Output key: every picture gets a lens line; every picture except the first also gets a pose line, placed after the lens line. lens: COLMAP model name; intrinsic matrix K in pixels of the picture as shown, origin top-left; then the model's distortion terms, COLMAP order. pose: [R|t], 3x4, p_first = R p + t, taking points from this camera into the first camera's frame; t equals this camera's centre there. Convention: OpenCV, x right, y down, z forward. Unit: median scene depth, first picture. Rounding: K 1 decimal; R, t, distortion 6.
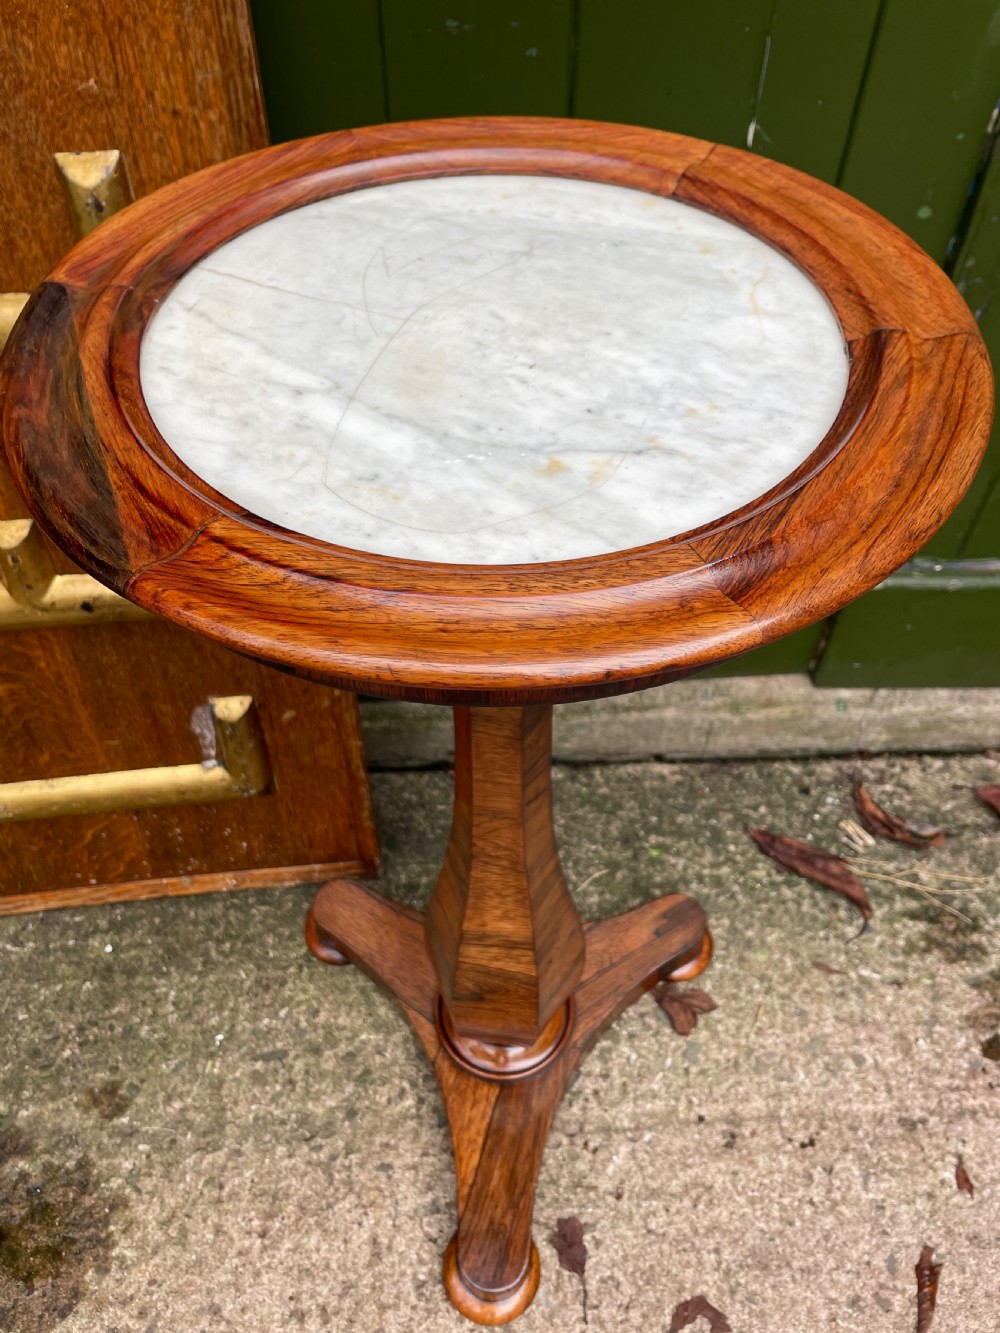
lens RADIAL K [[1017.3, 0, 513.4], [0, 1017.3, 665.0], [0, 0, 1]] dist [0.079819, -0.120820]
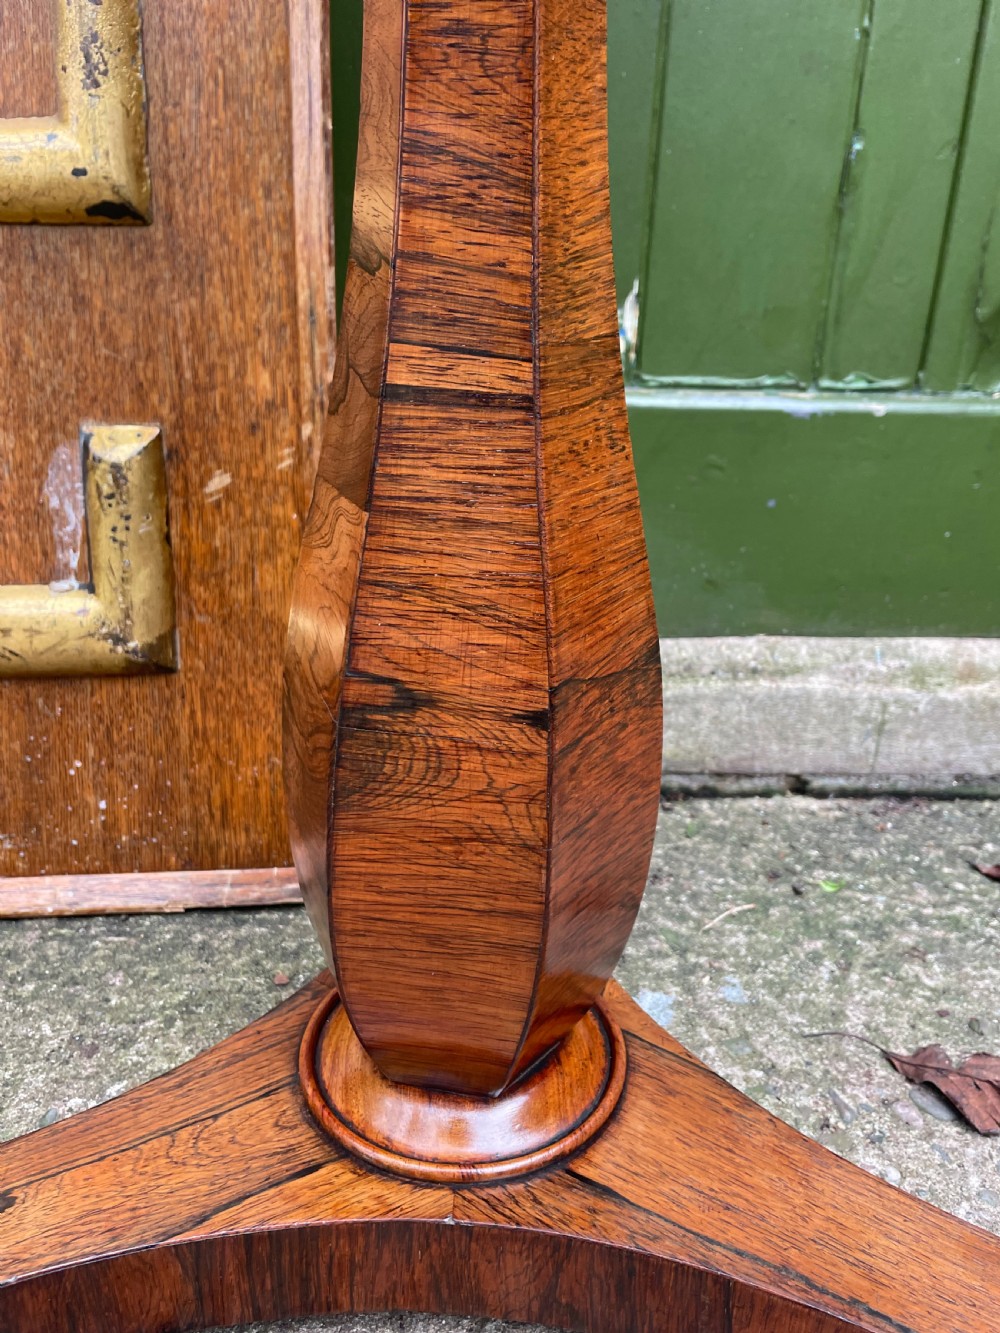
lens RADIAL K [[1017.3, 0, 513.9], [0, 1017.3, 693.2], [0, 0, 1]] dist [0.079819, -0.120820]
pose [[0.999345, 0.018156, 0.031309, -0.065599], [-0.001081, 0.879658, -0.475606, 0.414289], [-0.036177, 0.475261, 0.879101, 0.519510]]
